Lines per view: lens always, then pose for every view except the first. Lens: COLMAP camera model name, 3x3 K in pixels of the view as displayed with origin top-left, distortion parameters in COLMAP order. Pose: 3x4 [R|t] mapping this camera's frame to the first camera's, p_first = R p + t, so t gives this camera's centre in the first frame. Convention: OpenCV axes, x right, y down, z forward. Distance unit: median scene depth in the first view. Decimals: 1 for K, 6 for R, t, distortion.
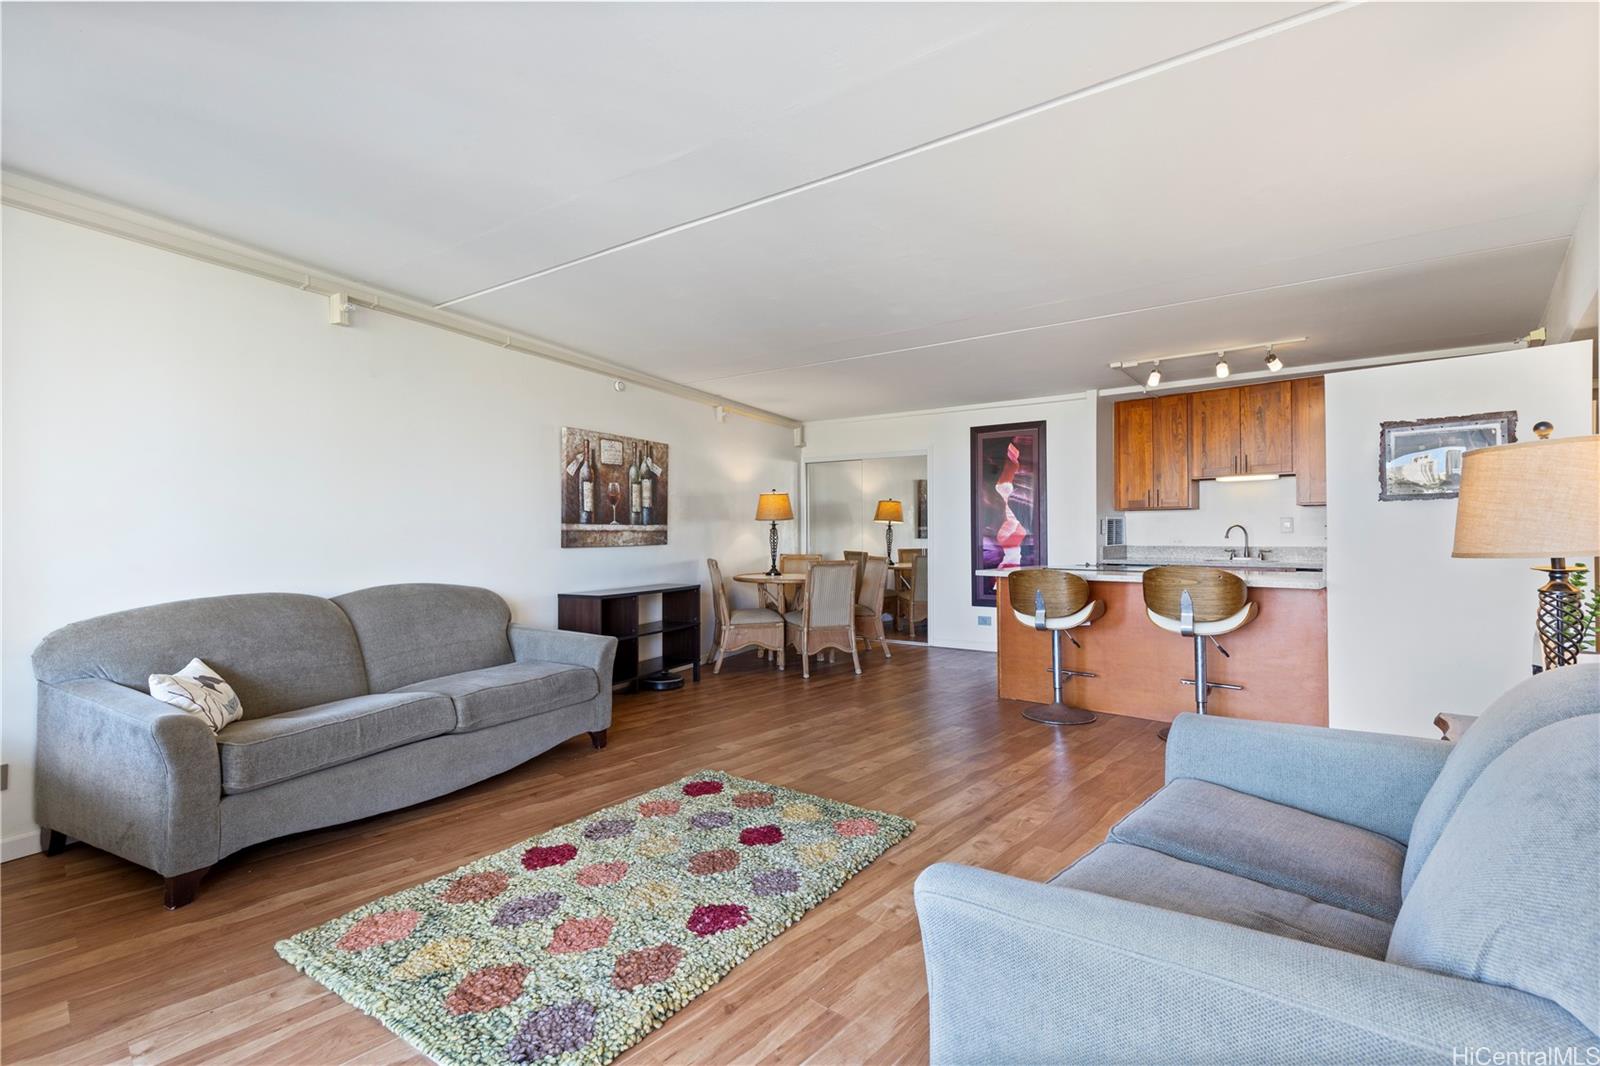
lens RADIAL K [[754.8, 0, 796.7], [0, 754.8, 527.4], [0, 0, 1]] dist [-0.000675, -0.000134]
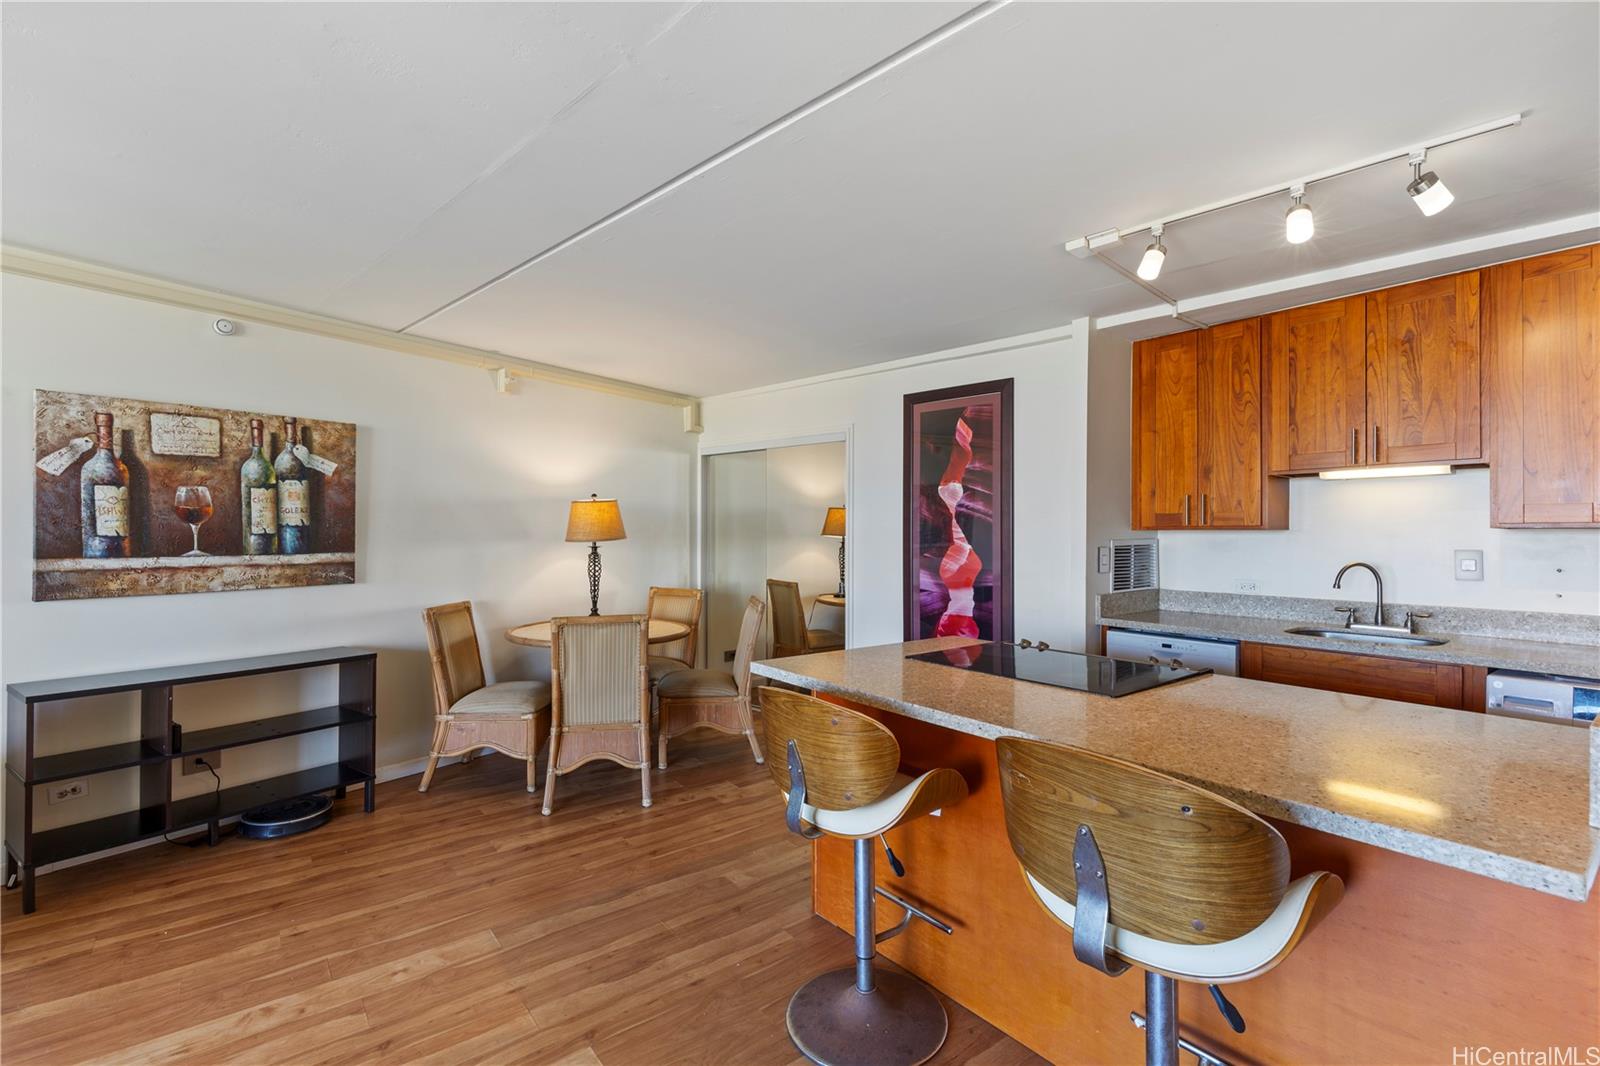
lens RADIAL K [[709.9, 0, 831.5], [0, 709.9, 525.9], [0, 0, 1]] dist [0.001246, 0.000071]
pose [[0.986778, 0.005716, -0.161979, 0.313954], [-0.005141, 0.999979, 0.003966, -0.029616], [0.161998, -0.003081, 0.986786, 0.473739]]
